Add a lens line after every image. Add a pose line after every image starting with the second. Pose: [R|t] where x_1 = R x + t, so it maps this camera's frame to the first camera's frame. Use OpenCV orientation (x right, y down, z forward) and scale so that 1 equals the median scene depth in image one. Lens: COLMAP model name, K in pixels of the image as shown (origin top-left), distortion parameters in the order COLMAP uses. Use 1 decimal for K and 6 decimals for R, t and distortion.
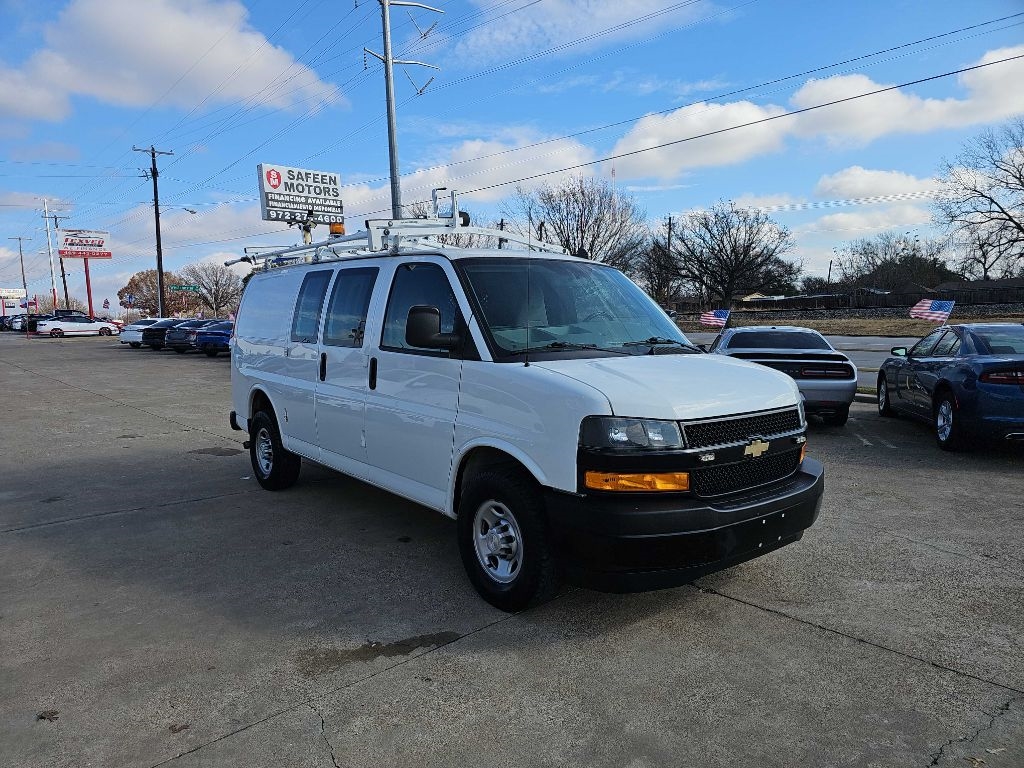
lens RADIAL K [[740.0, 0, 512.0], [0, 740.0, 384.0], [0, 0, 1]] dist [0.075350, -0.068879]
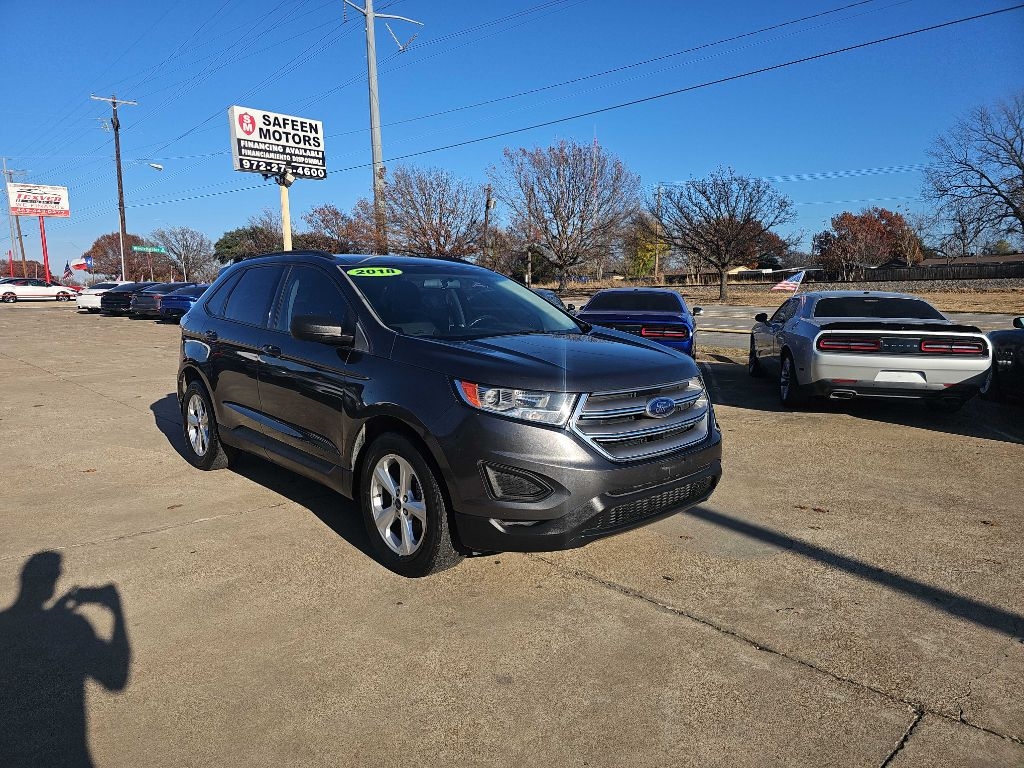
lens RADIAL K [[711.6, 0, 512.0], [0, 711.6, 384.0], [0, 0, 1]] dist [0.070089, -0.057650]
pose [[0.999062, 0.006361, 0.042832, -0.037088], [-0.008043, 0.999199, 0.039193, -0.001544], [-0.042548, -0.039501, 0.998313, 0.113866]]
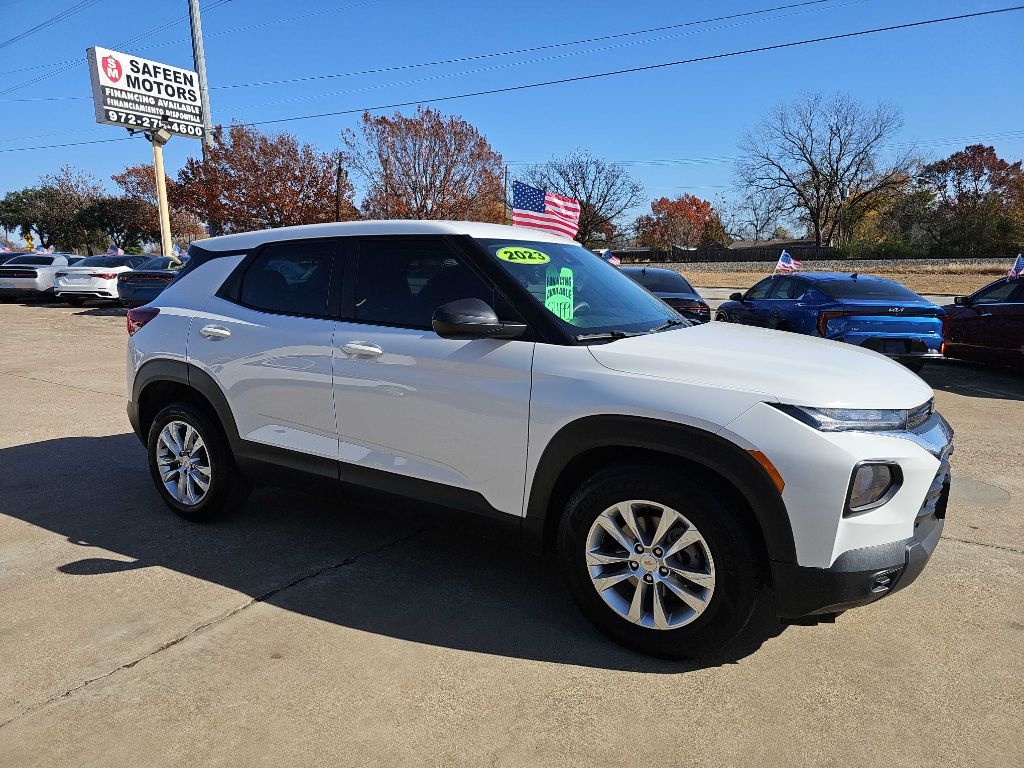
lens RADIAL K [[711.6, 0, 512.0], [0, 711.6, 384.0], [0, 0, 1]] dist [0.070089, -0.057650]
pose [[0.951619, -0.027890, 0.306011, -0.157559], [0.006198, 0.997412, 0.071630, -0.002268], [-0.307217, -0.066267, 0.949329, 0.138280]]
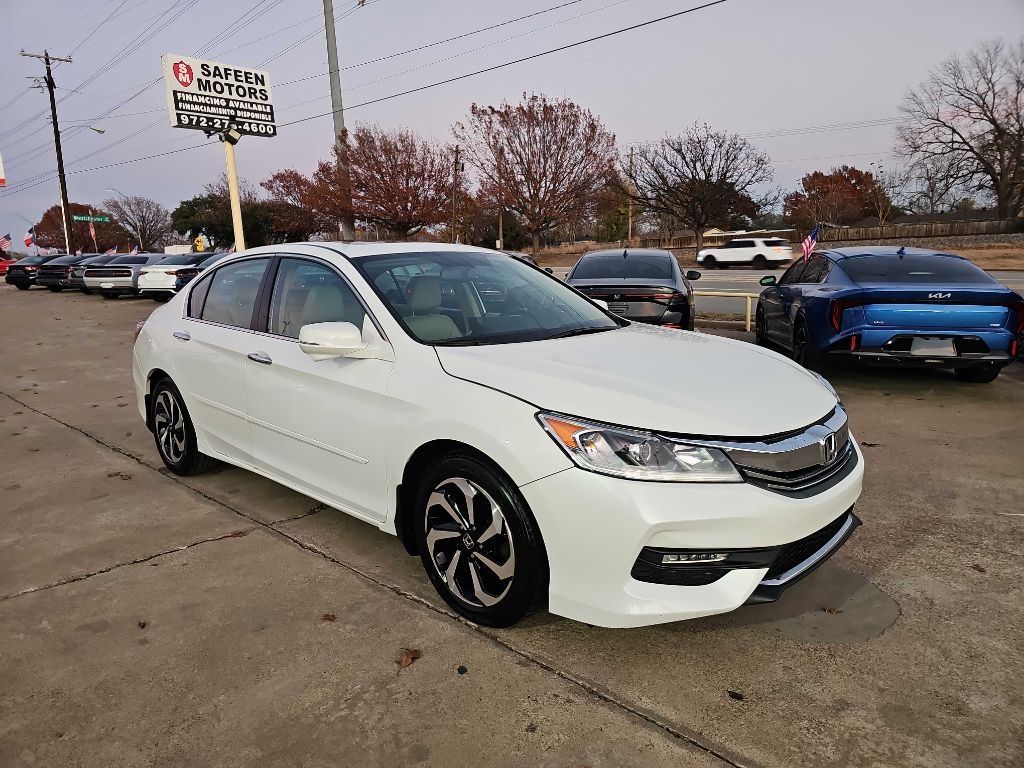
lens RADIAL K [[696.4, 0, 514.8], [0, 696.4, 382.0], [0, 0, 1]] dist [0.066239, -0.053740]
pose [[0.996412, -0.021528, 0.081847, -0.032605], [0.014623, 0.996354, 0.084049, -0.004125], [-0.083358, -0.082550, 0.993095, 0.181828]]
